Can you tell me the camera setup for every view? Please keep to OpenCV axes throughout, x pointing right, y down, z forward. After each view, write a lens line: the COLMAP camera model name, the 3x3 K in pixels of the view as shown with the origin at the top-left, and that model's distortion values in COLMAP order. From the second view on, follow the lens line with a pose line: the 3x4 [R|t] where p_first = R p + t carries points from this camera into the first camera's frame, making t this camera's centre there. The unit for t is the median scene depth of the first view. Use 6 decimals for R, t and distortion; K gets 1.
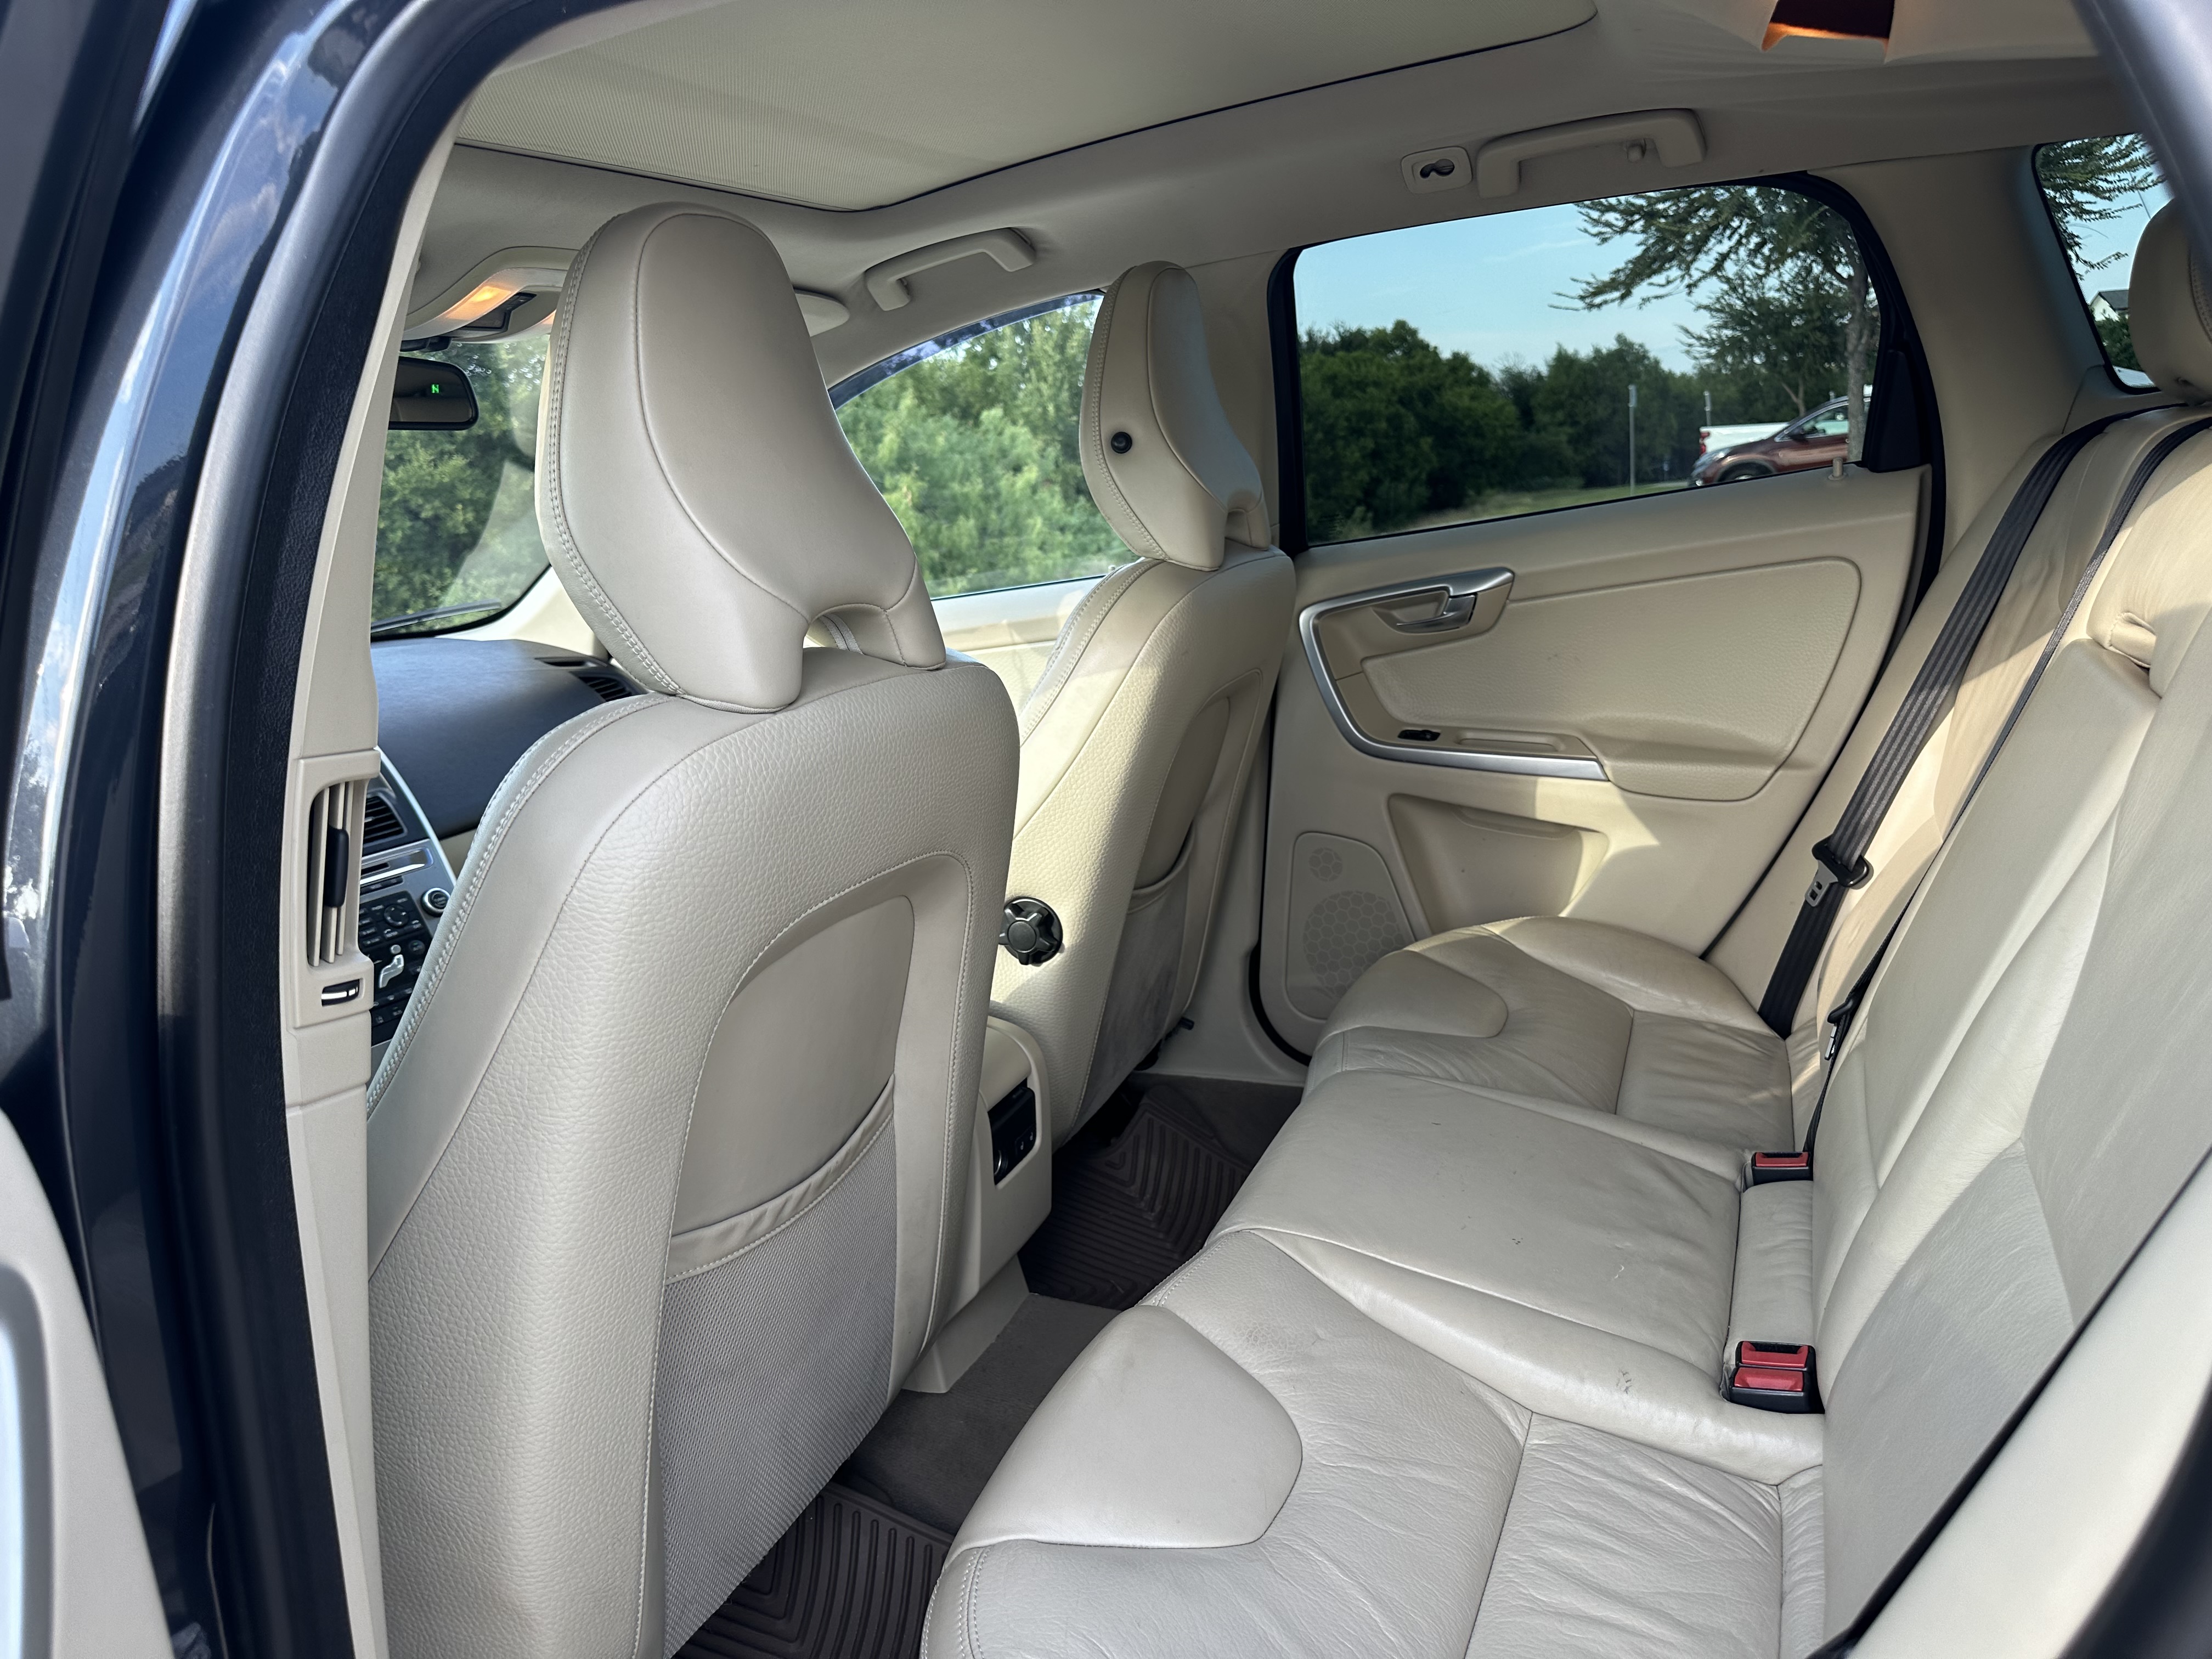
lens RADIAL K [[1556.0, 0, 1107.6], [0, 1556.0, 849.6], [0, 0, 1]] dist [0.002063, 0.007314]
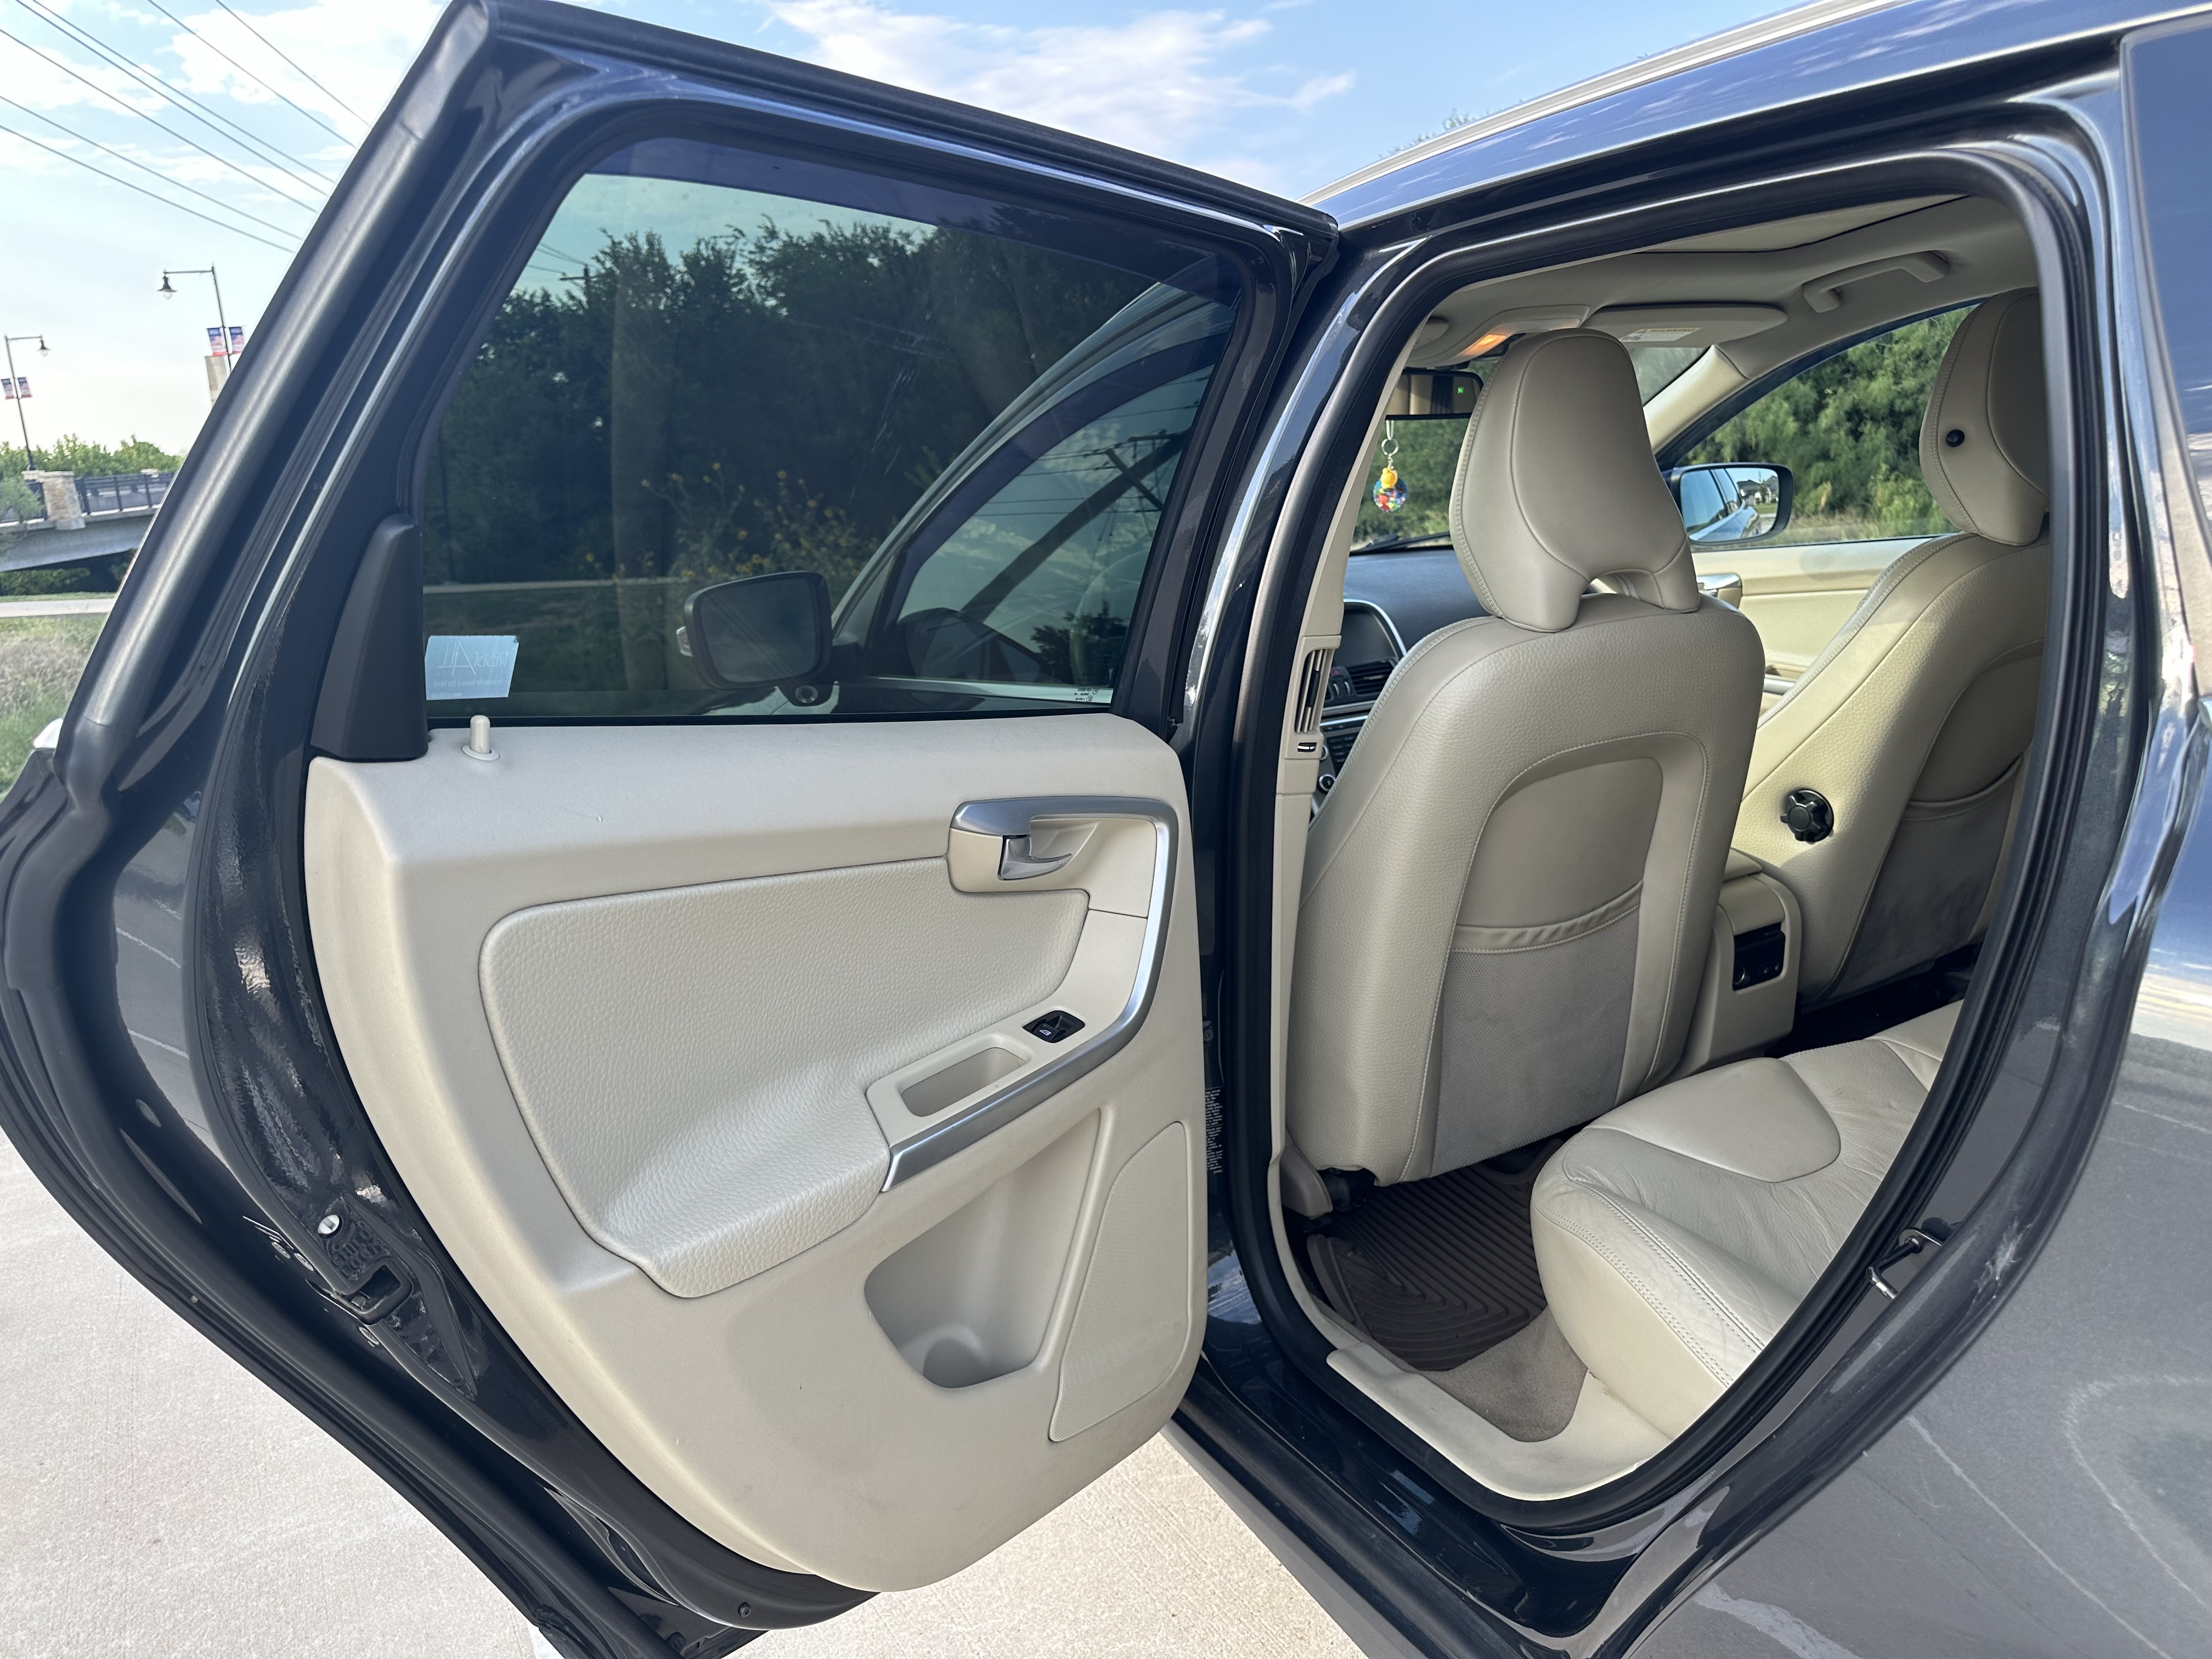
lens RADIAL K [[1497.2, 0, 1106.0], [0, 1497.2, 829.5], [0, 0, 1]] dist [-0.006489, -0.000581]
pose [[0.785899, 0.156765, -0.598153, 0.351470], [-0.126801, 0.987630, 0.092239, 0.032502], [0.605214, 0.003356, 0.796056, -0.523197]]
